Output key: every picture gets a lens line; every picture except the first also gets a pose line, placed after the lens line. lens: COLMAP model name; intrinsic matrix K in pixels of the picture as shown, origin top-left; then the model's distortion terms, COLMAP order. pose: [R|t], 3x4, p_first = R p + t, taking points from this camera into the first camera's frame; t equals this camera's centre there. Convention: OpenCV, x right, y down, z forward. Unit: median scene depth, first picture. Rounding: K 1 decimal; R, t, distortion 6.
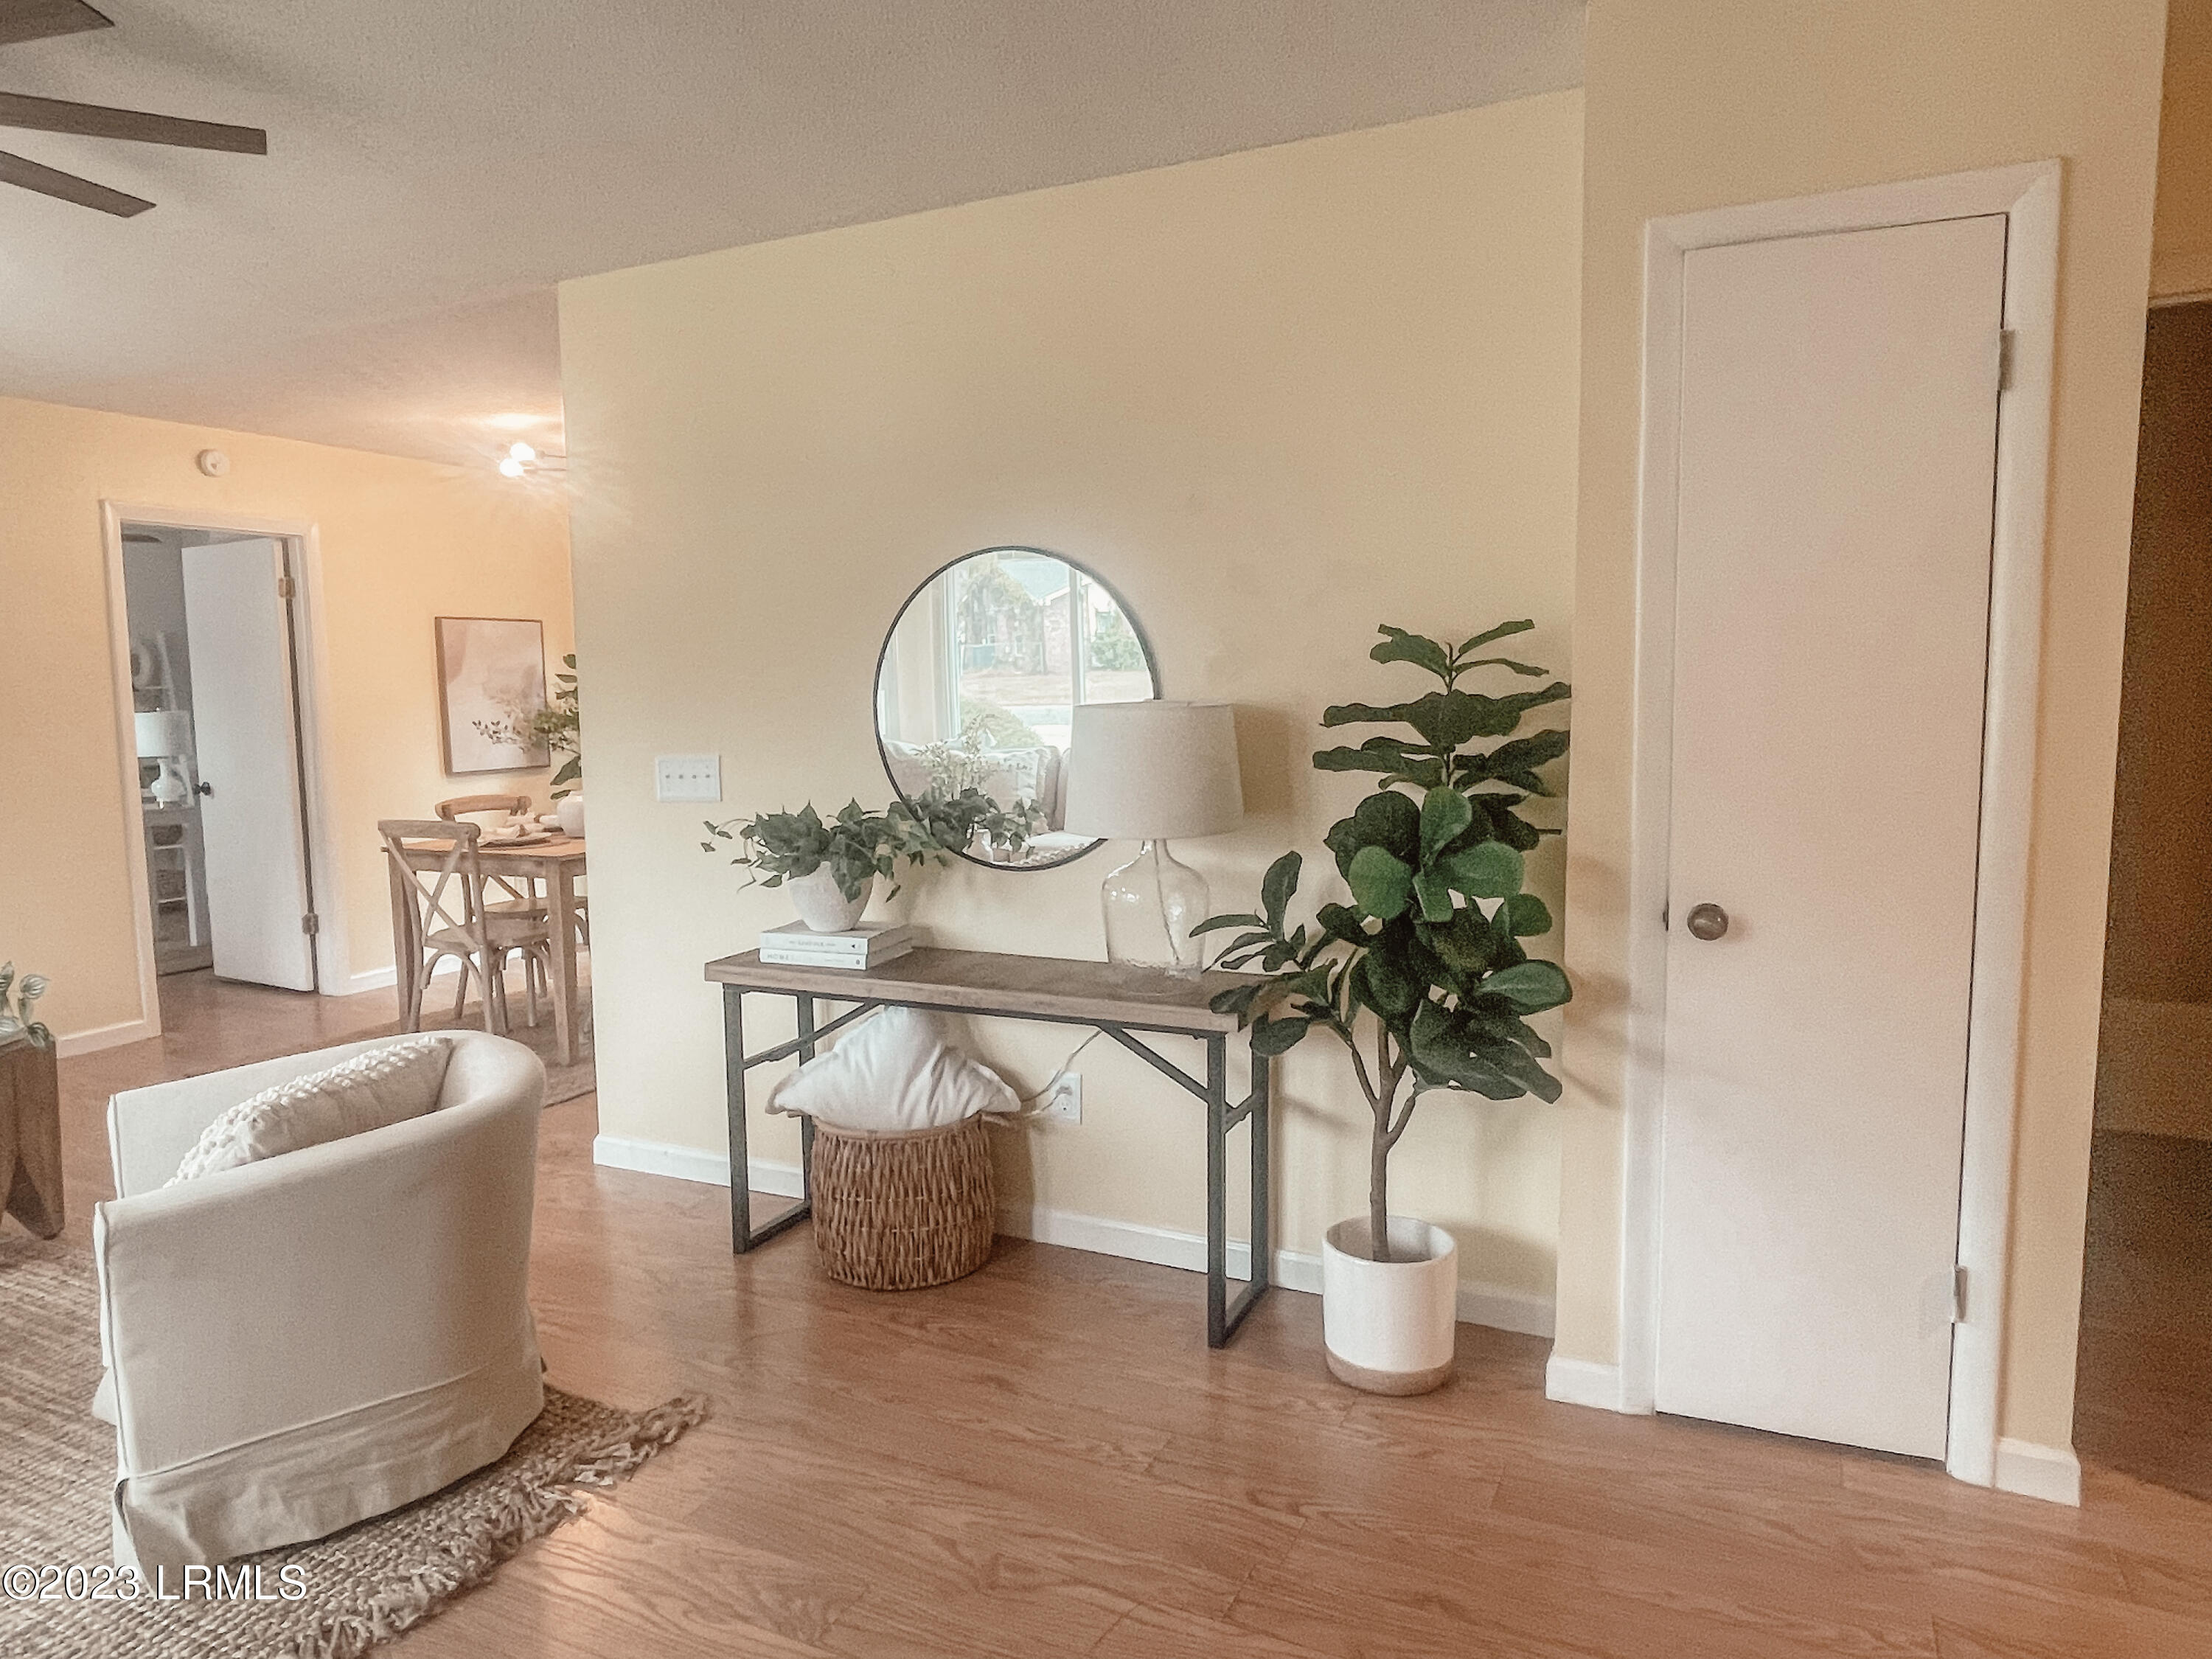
lens RADIAL K [[1396.7, 0, 1105.6], [0, 1396.7, 824.1], [0, 0, 1]] dist [0.009337, -0.012681]
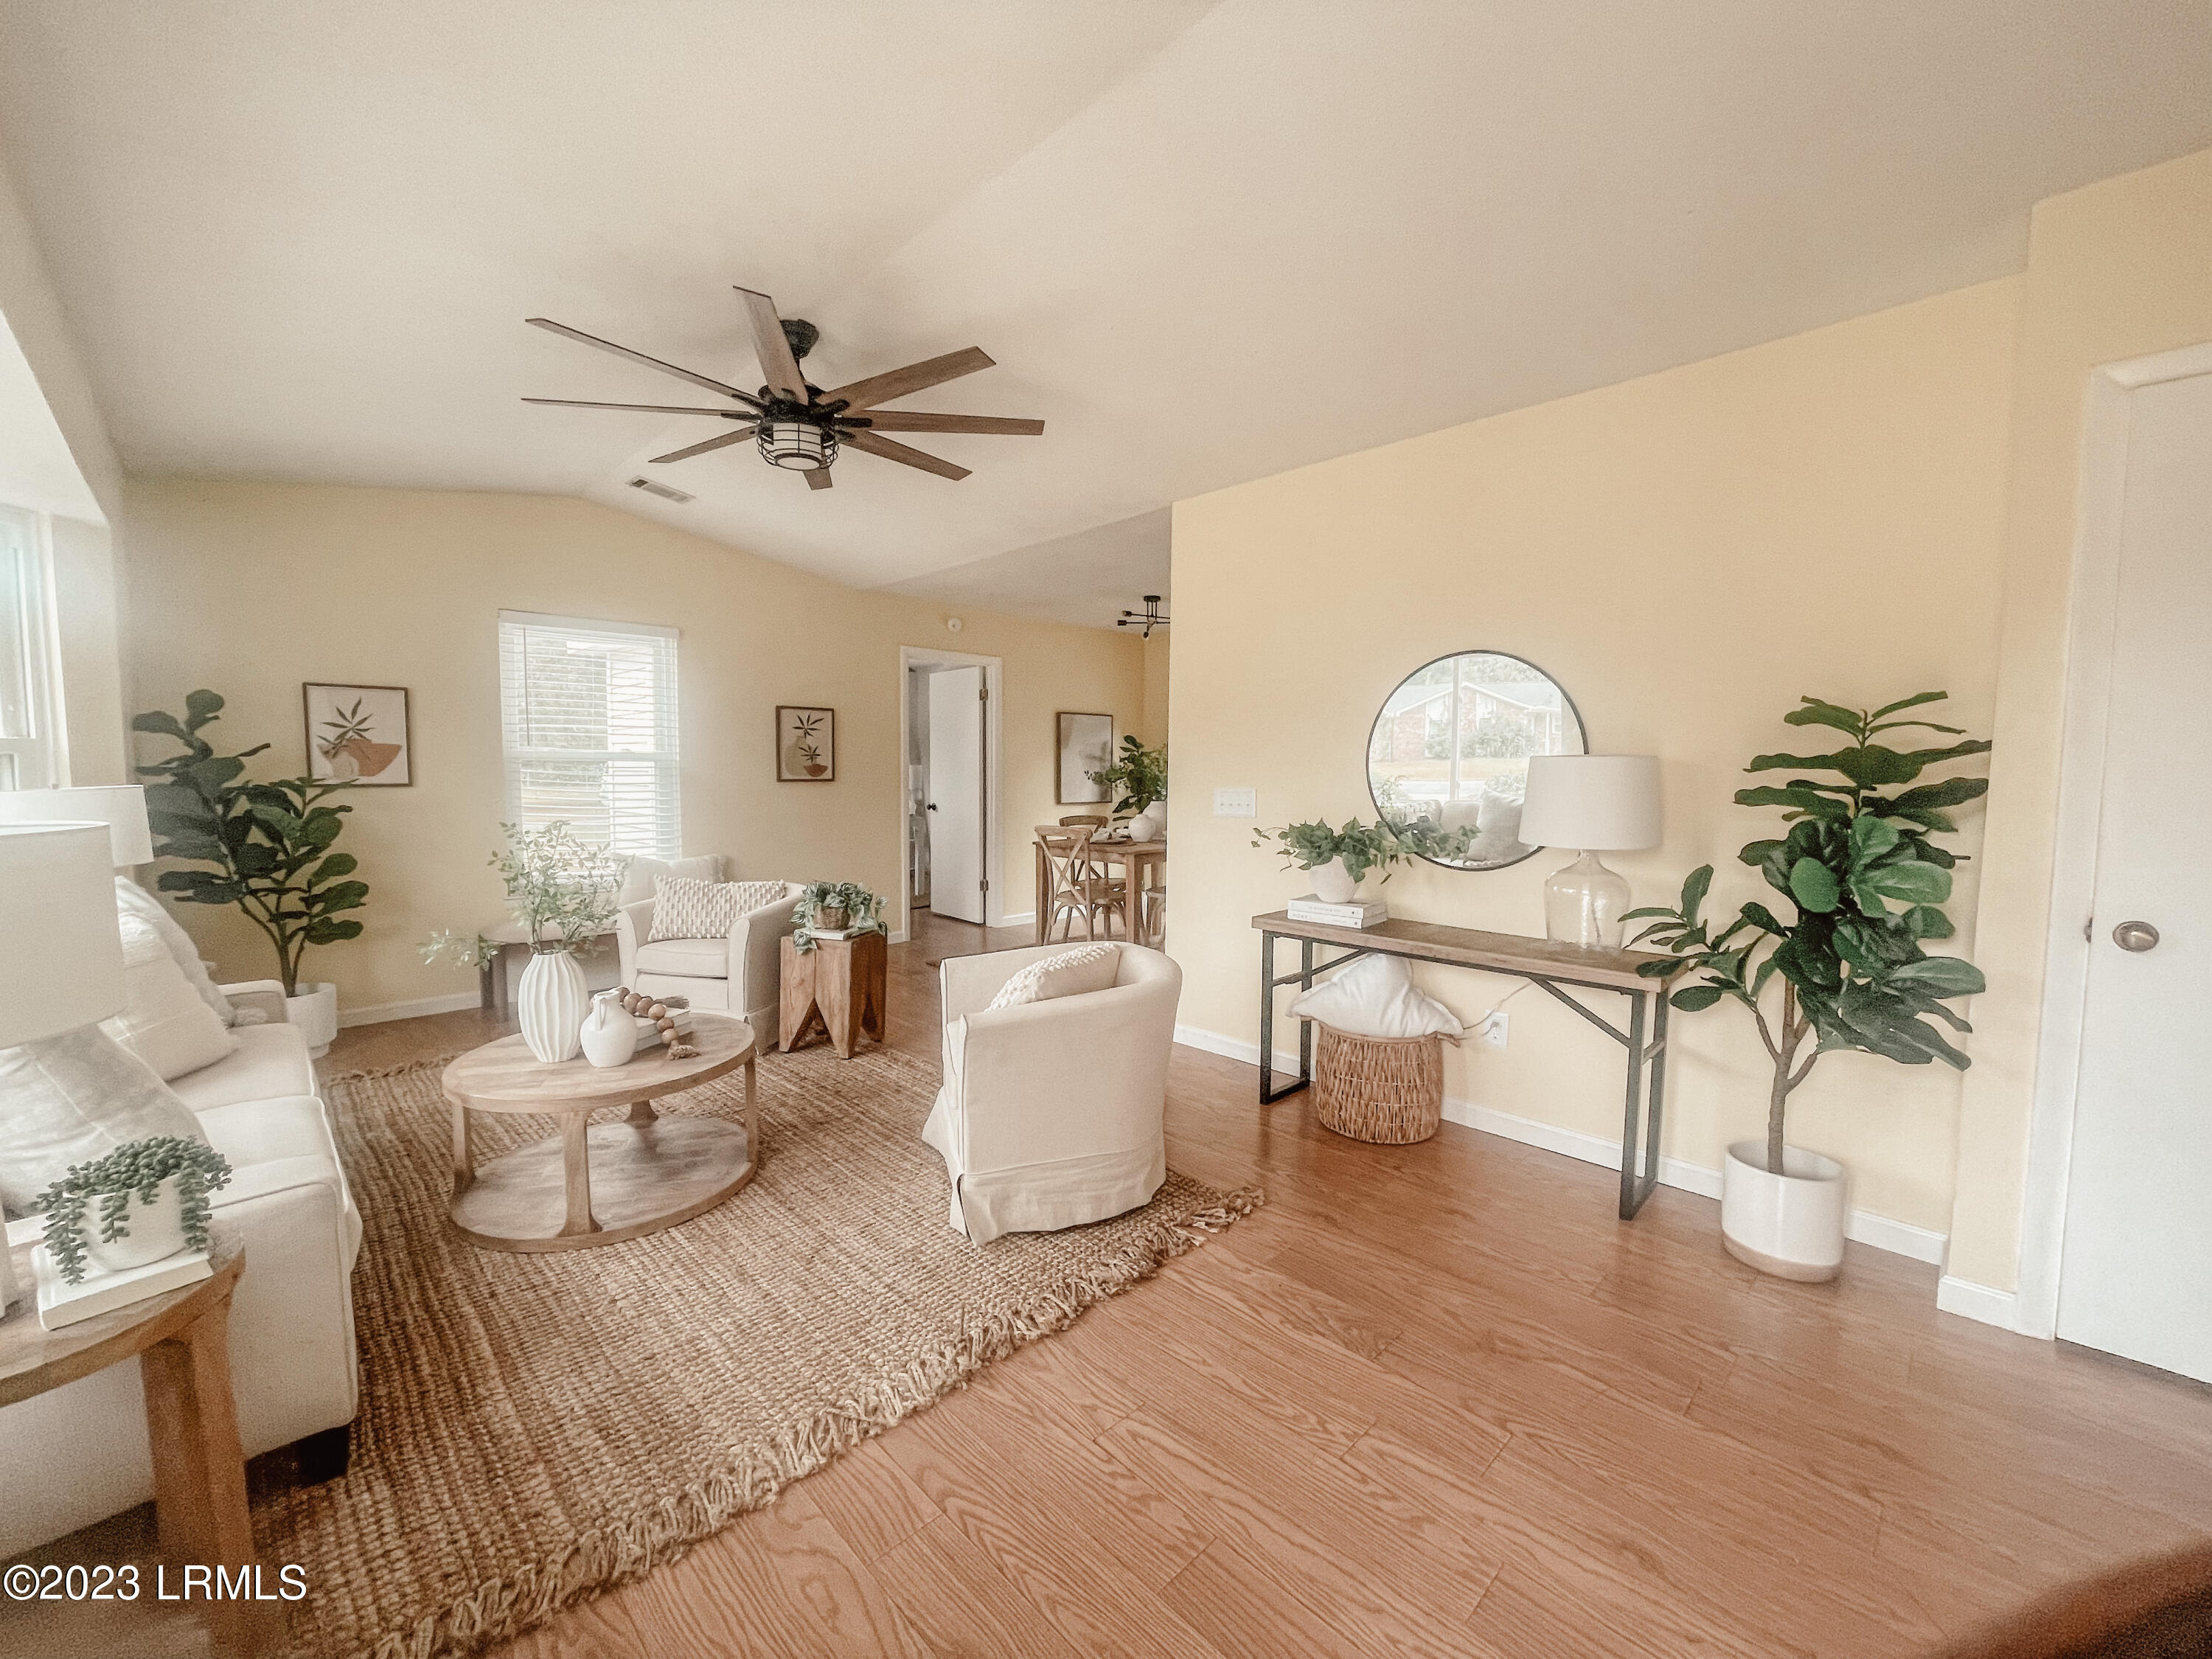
lens RADIAL K [[895.2, 0, 1102.4], [0, 895.2, 828.0], [0, 0, 1]] dist [0.001749, 0.001430]
pose [[0.946834, 0.045277, -0.318522, -0.153100], [-0.056781, 0.998024, -0.026920, 0.042596], [0.316674, 0.043575, 0.947533, -0.022803]]
